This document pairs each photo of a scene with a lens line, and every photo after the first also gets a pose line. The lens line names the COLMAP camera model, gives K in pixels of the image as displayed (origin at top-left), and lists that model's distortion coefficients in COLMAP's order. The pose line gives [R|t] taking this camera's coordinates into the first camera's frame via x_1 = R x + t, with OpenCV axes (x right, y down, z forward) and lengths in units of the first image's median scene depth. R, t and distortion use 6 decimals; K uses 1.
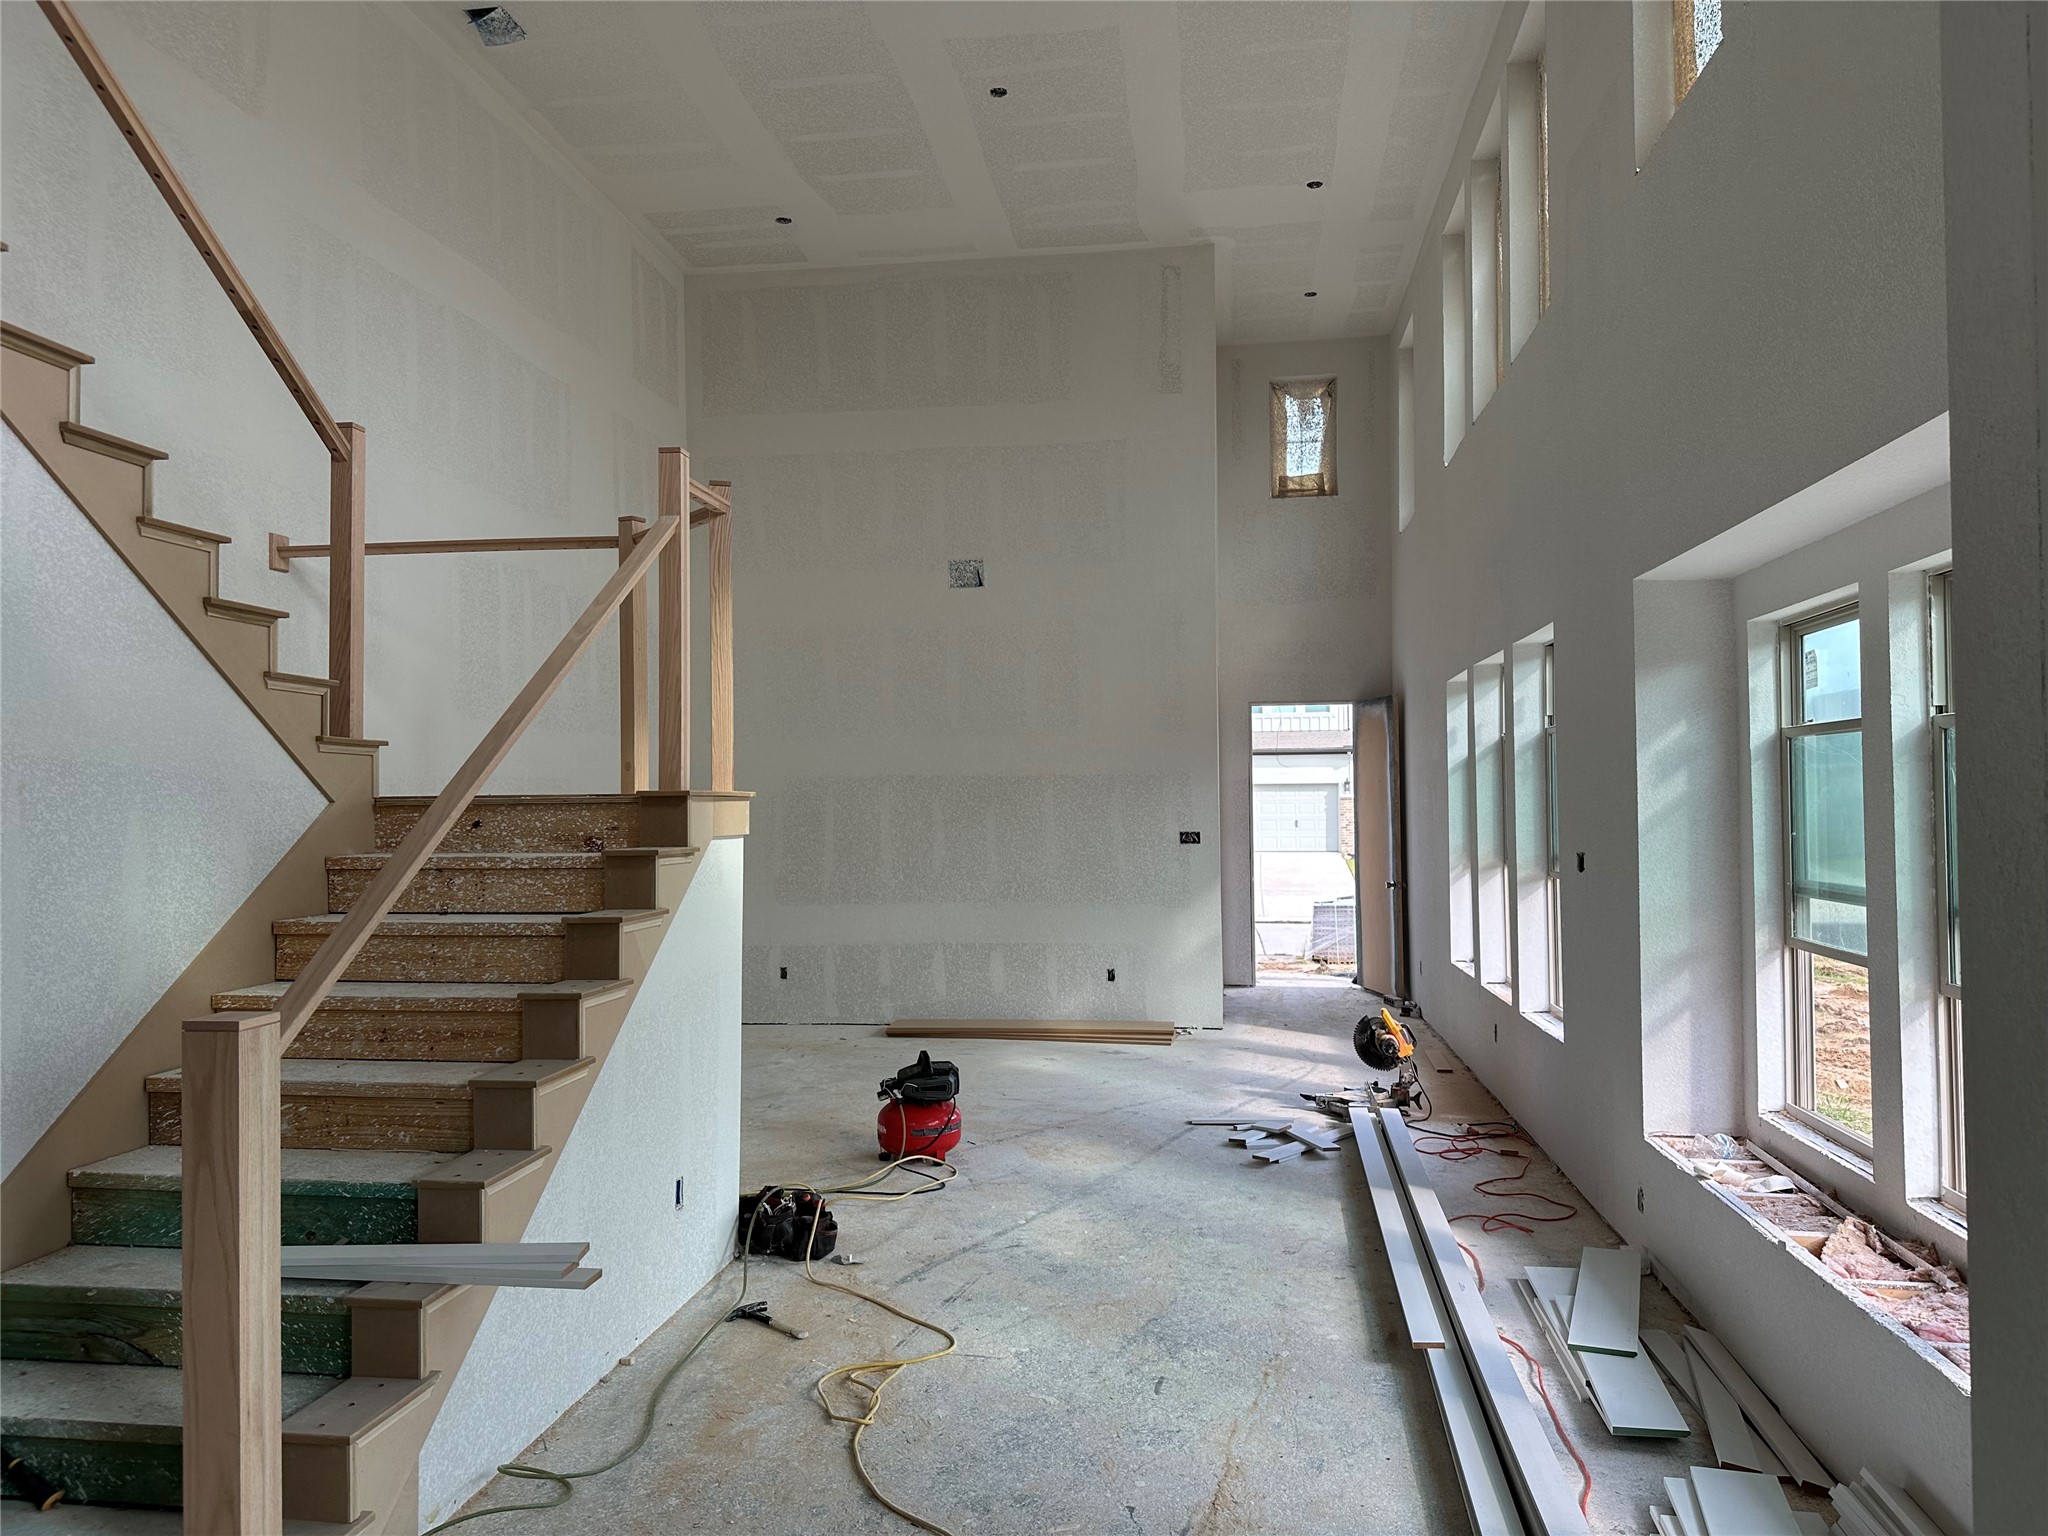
lens RADIAL K [[1428.3, 0, 1029.4], [0, 1428.3, 759.5], [0, 0, 1]] dist [0.134054, -0.224494]
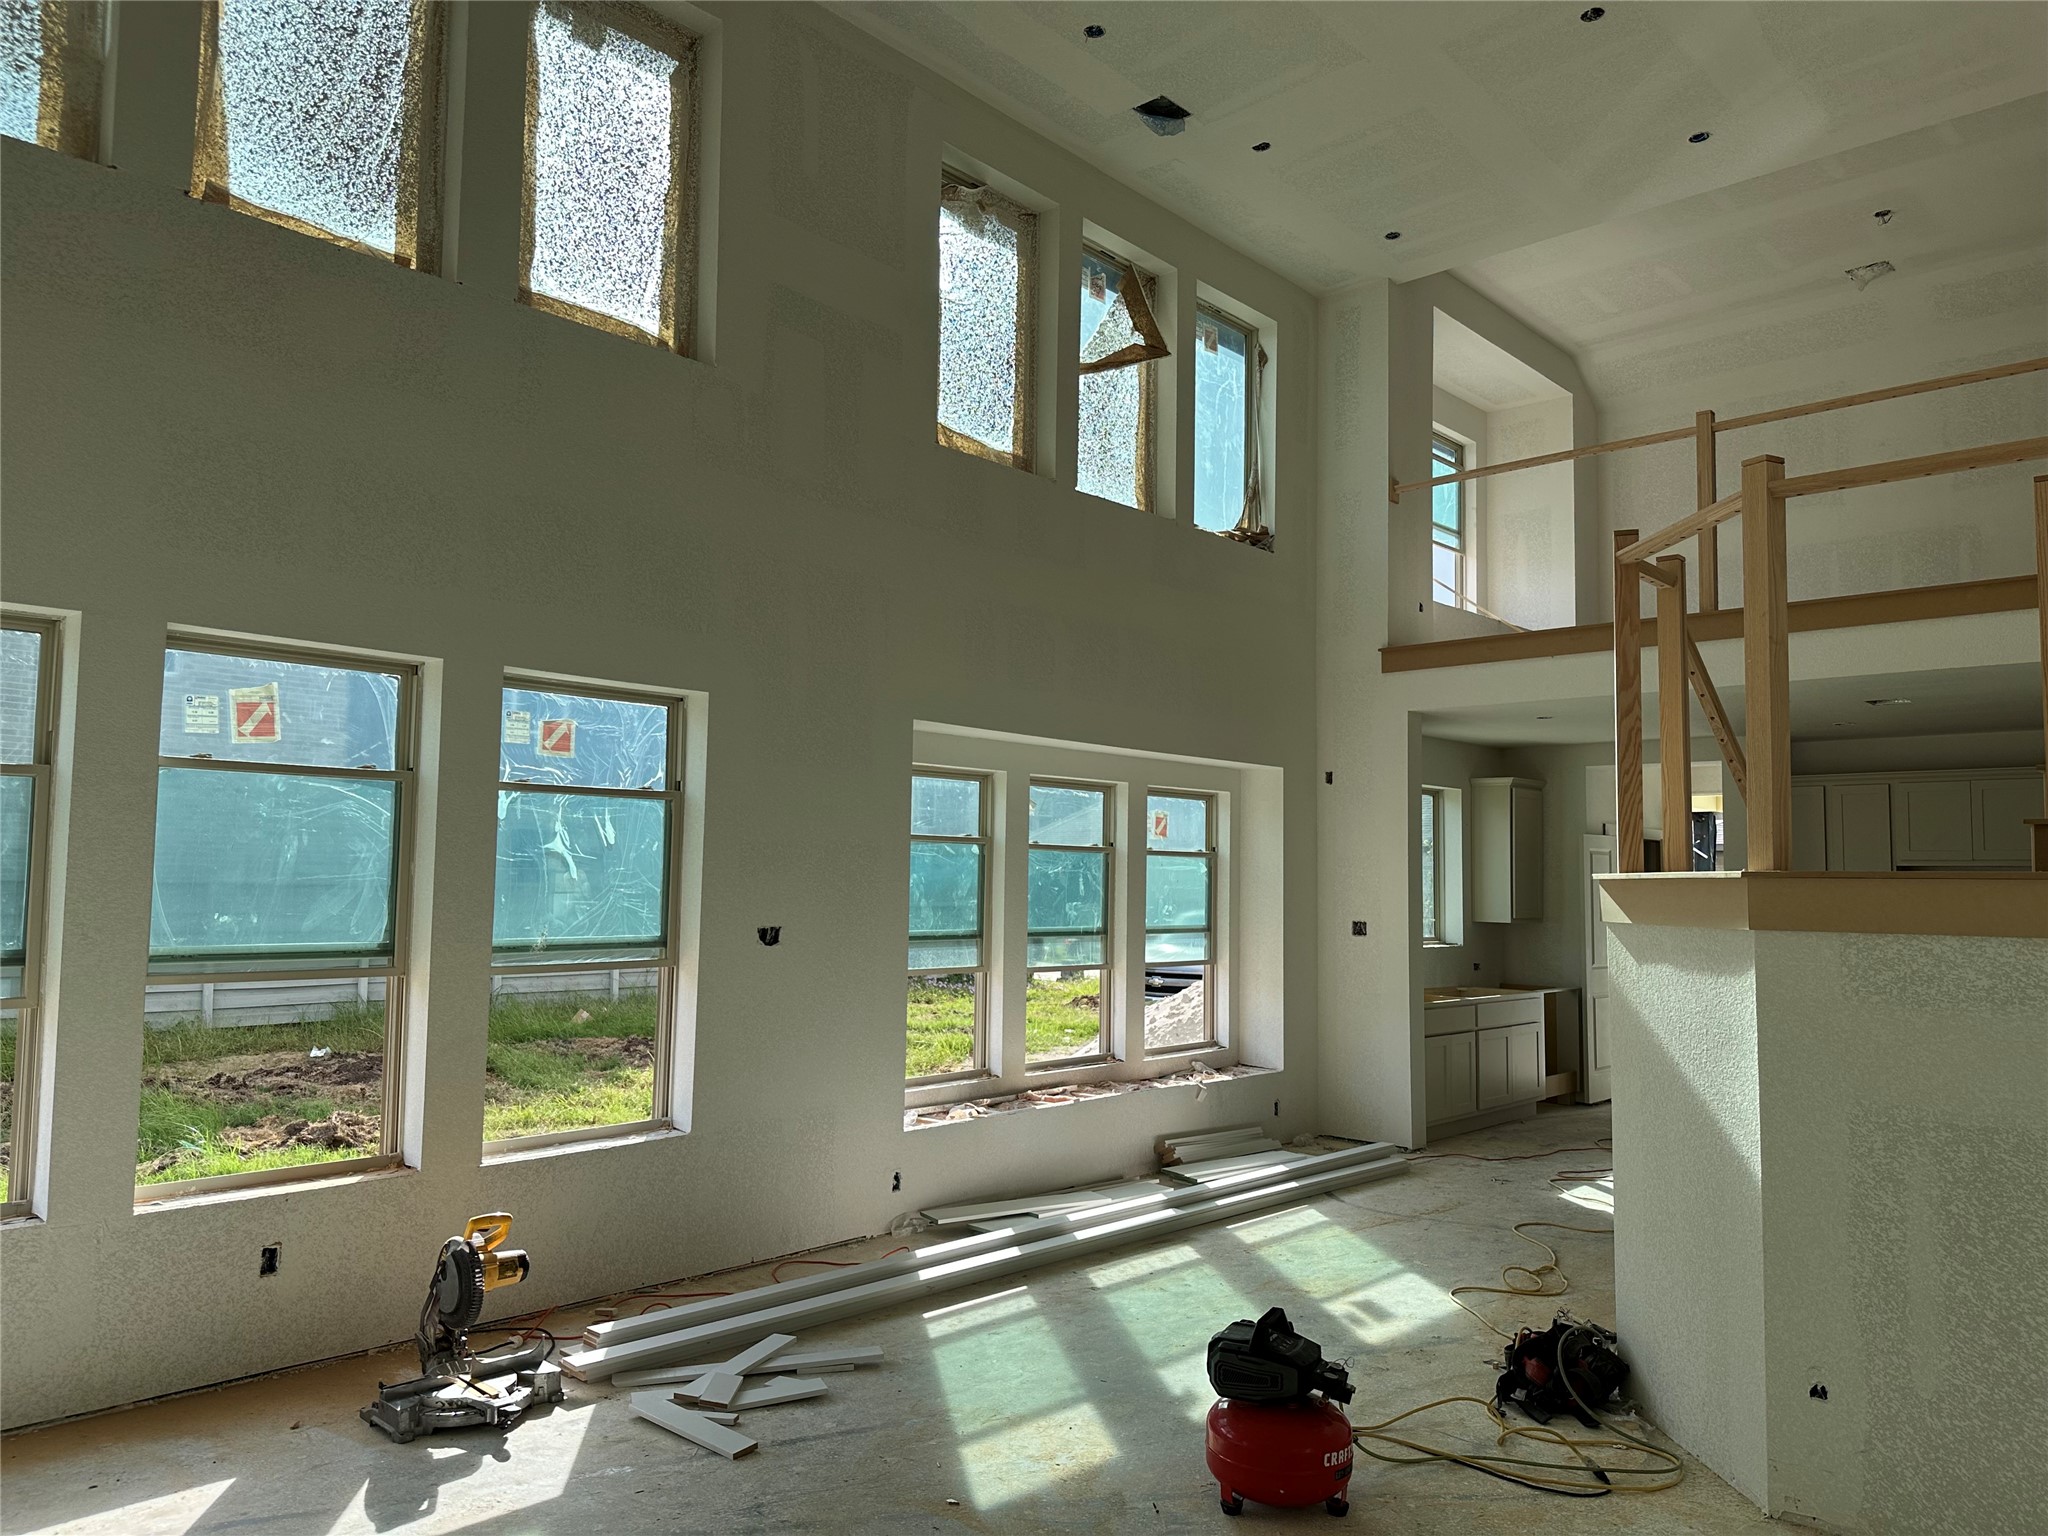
lens RADIAL K [[1447.0, 0, 1023.2], [0, 1447.0, 783.7], [0, 0, 1]] dist [0.004692, -0.001920]
pose [[-0.820665, 0.037043, 0.570207, -0.207980], [-0.018988, 0.995577, -0.092005, 0.028497], [-0.571094, -0.086333, -0.816332, 0.970109]]
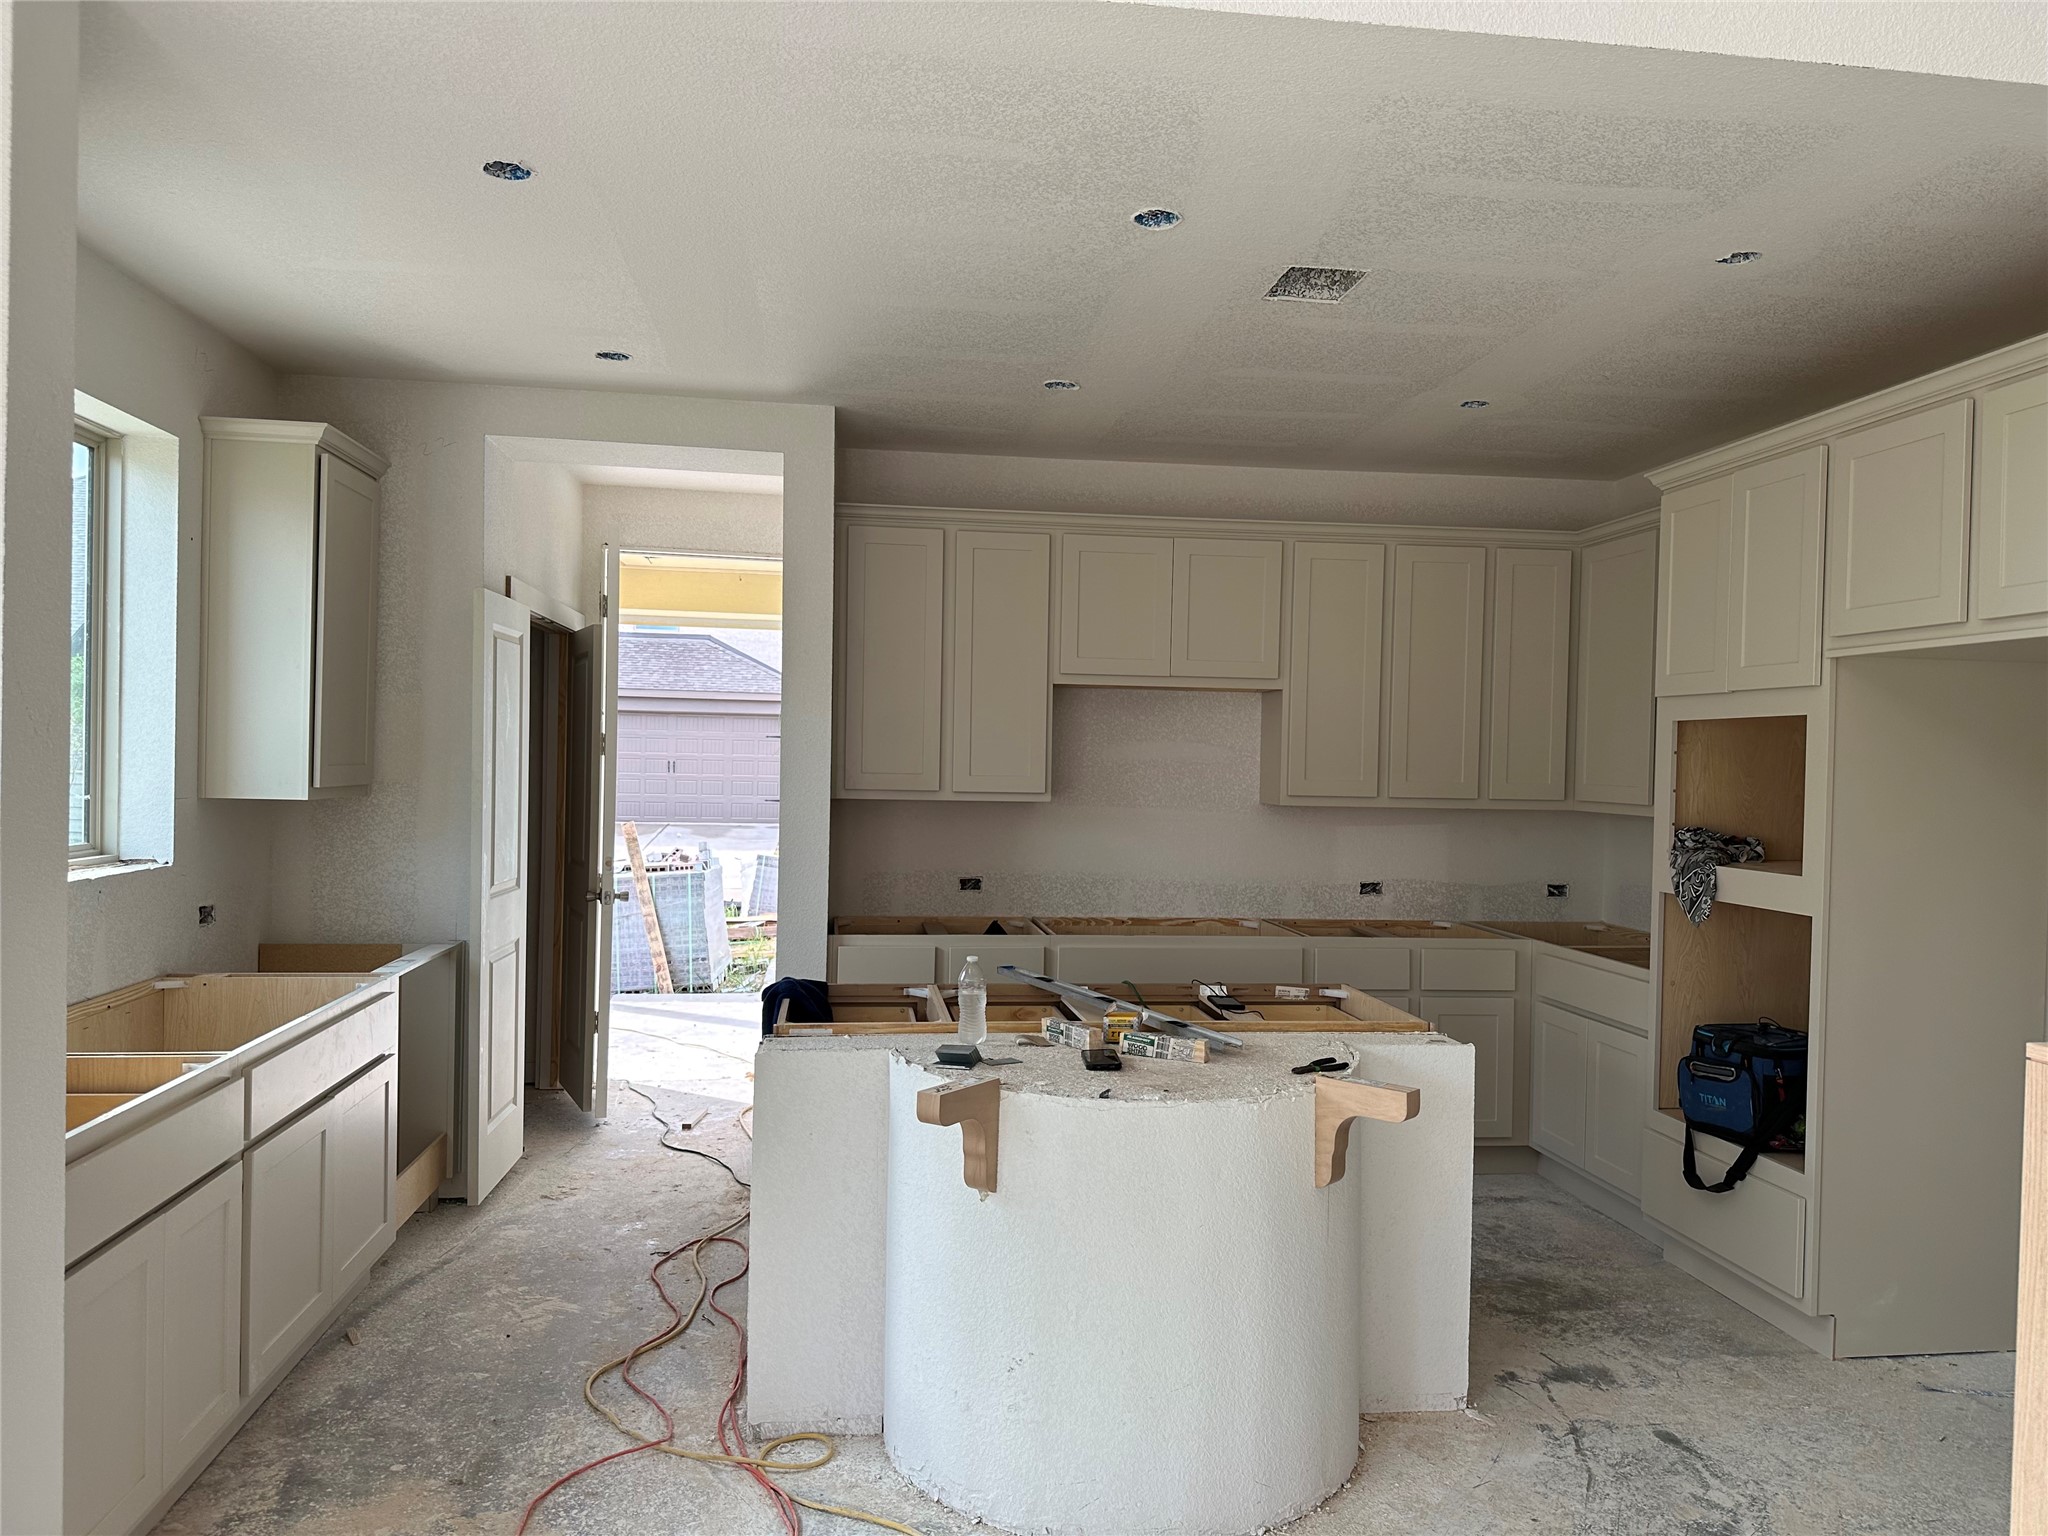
lens RADIAL K [[1428.3, 0, 1029.4], [0, 1428.3, 759.5], [0, 0, 1]] dist [0.134054, -0.224494]
pose [[-0.962816, -0.007735, -0.270048, 0.010283], [-0.004245, 0.999900, -0.013505, 0.019182], [0.270125, -0.011856, -0.962752, 0.378222]]
